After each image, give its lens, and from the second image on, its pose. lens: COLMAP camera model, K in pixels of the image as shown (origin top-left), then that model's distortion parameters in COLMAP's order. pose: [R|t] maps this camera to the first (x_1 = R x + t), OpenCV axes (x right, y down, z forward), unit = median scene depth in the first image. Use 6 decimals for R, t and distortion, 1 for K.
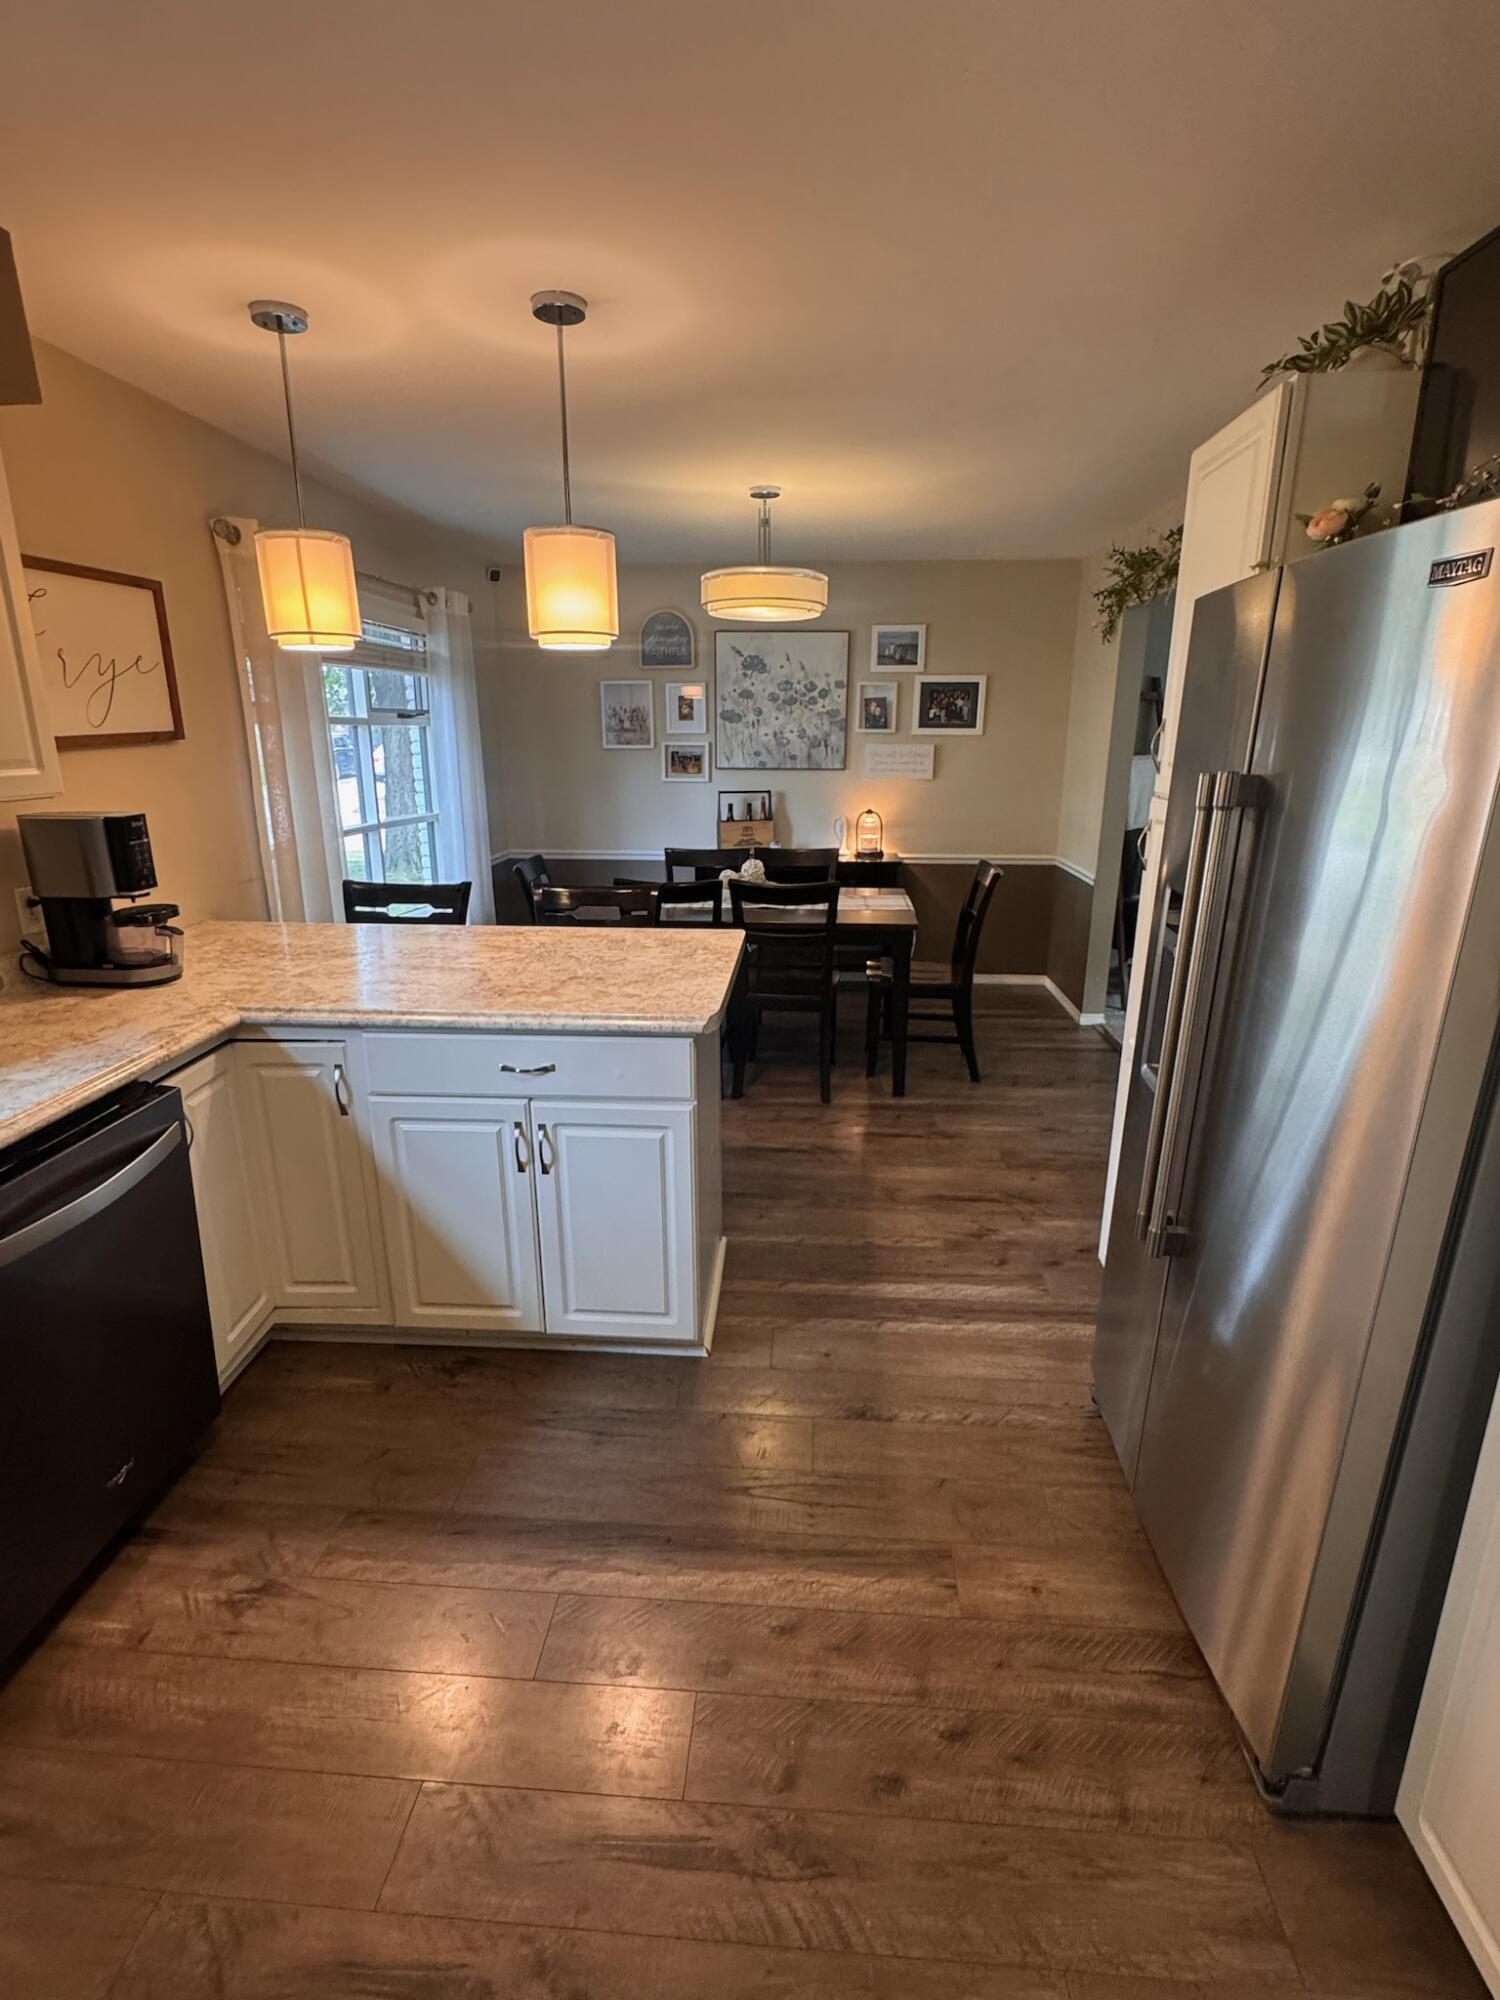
lens RADIAL K [[953.2, 0, 741.9], [0, 953.2, 1010.6], [0, 0, 1]] dist [-0.010920, -0.001314]
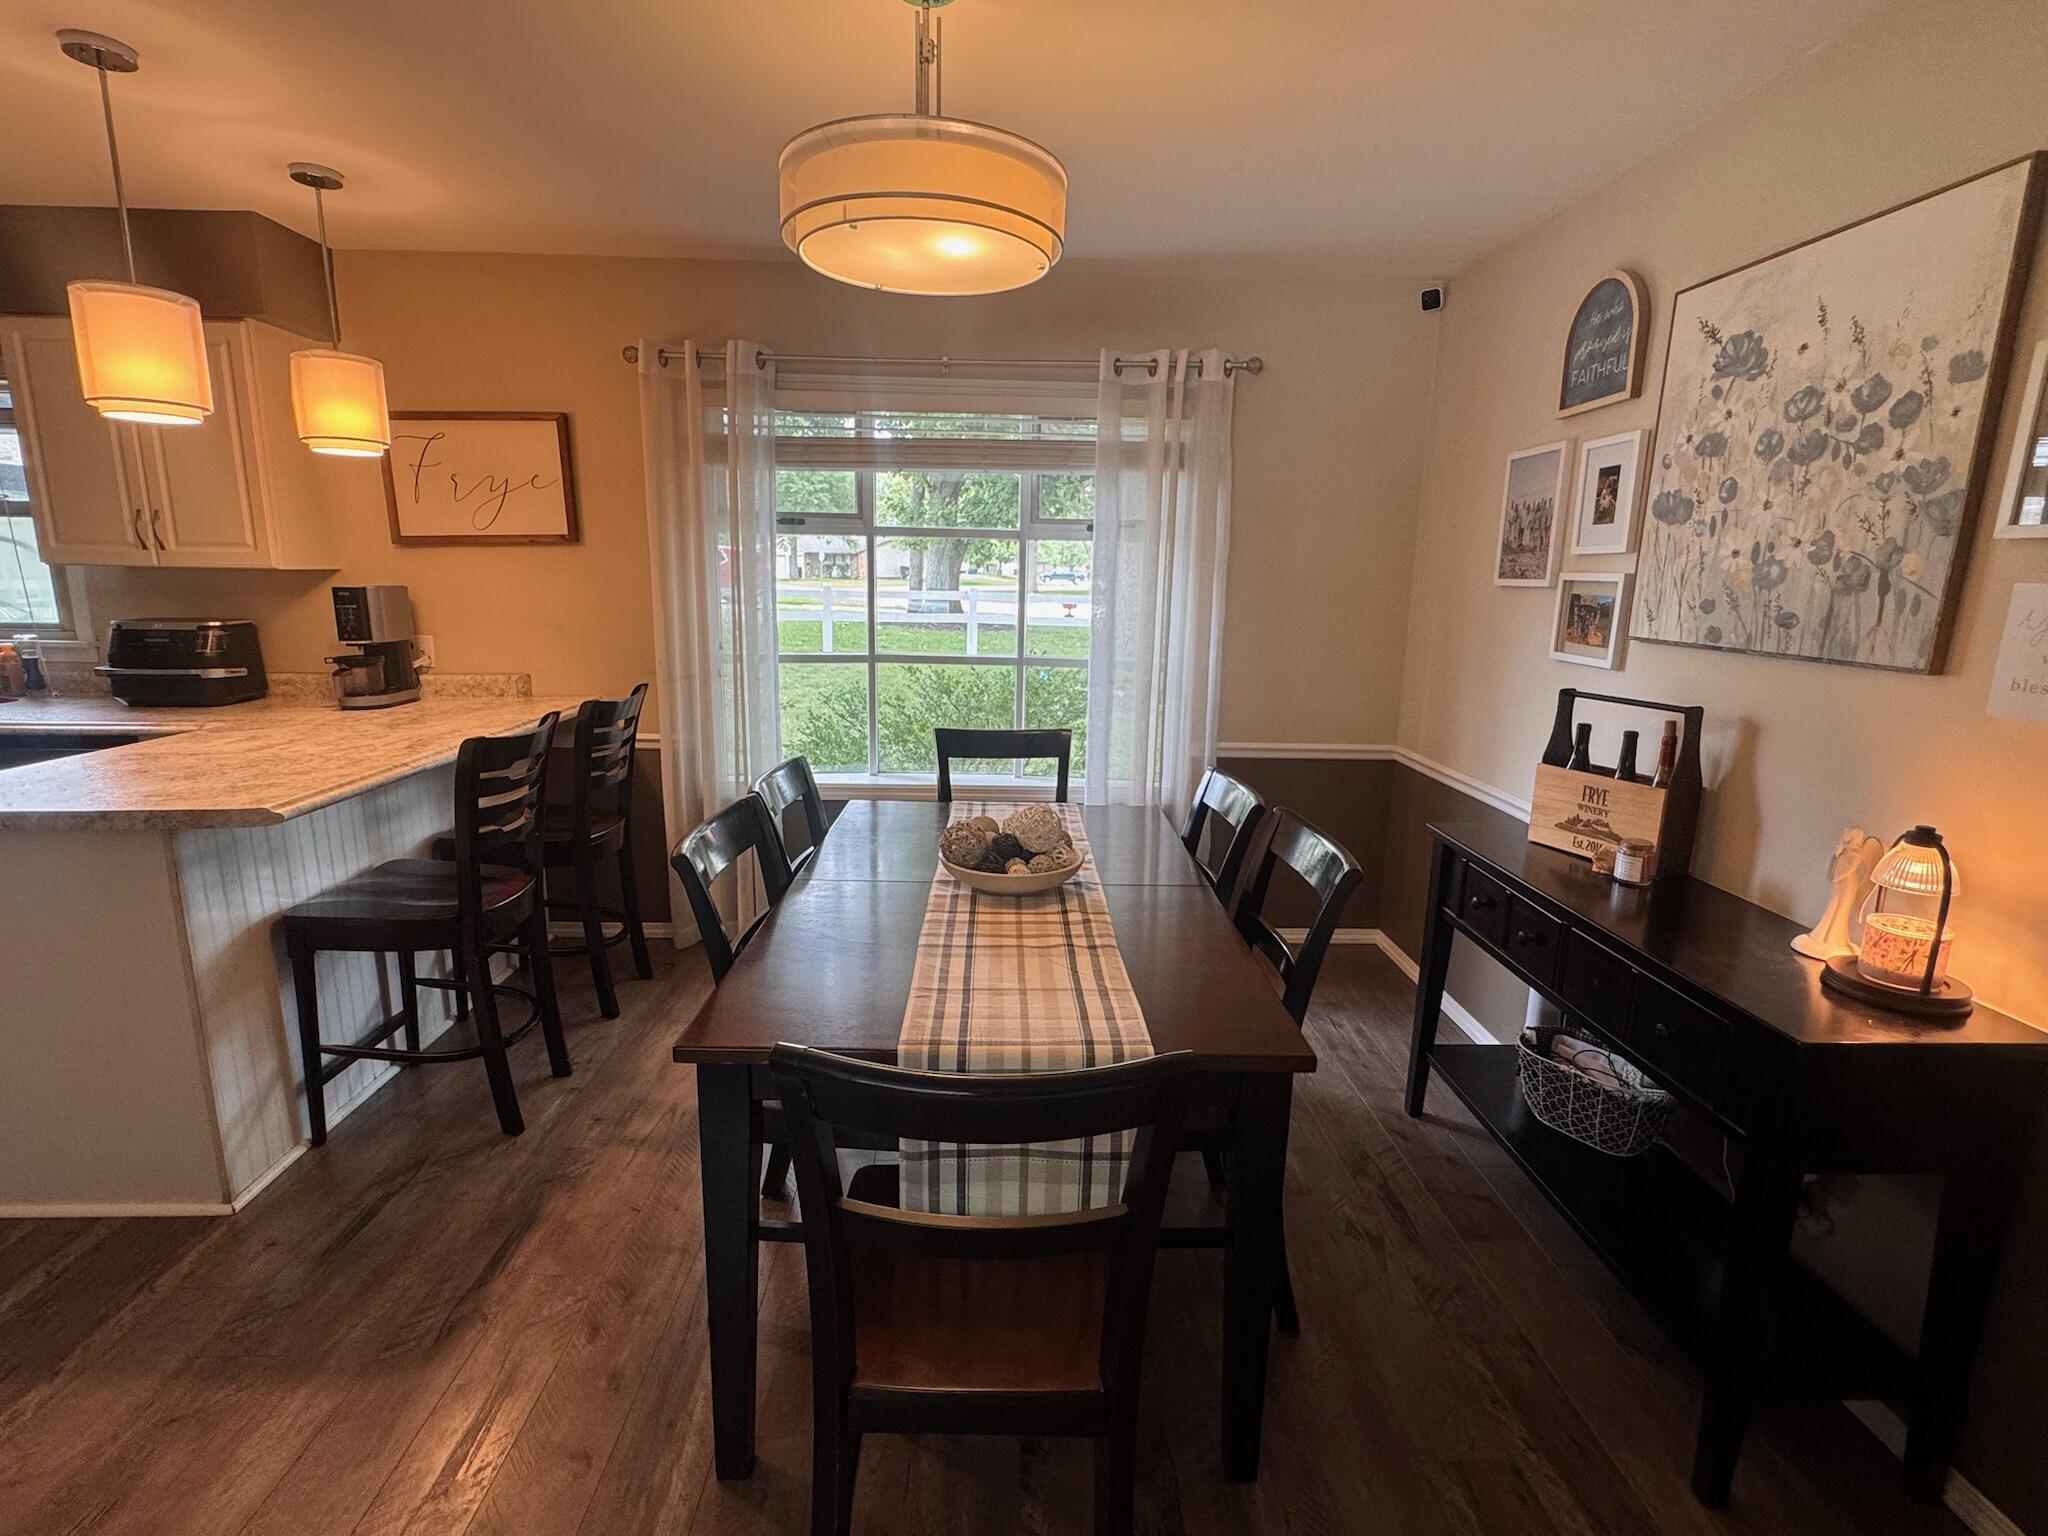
lens RADIAL K [[976.1, 0, 1020.2], [0, 976.1, 774.7], [0, 0, 1]] dist [-0.010920, -0.001314]
pose [[0.103248, 0.203164, -0.973686, 0.362145], [-0.302154, 0.939063, 0.163900, -0.194205], [0.947651, 0.277281, 0.158343, 0.723396]]
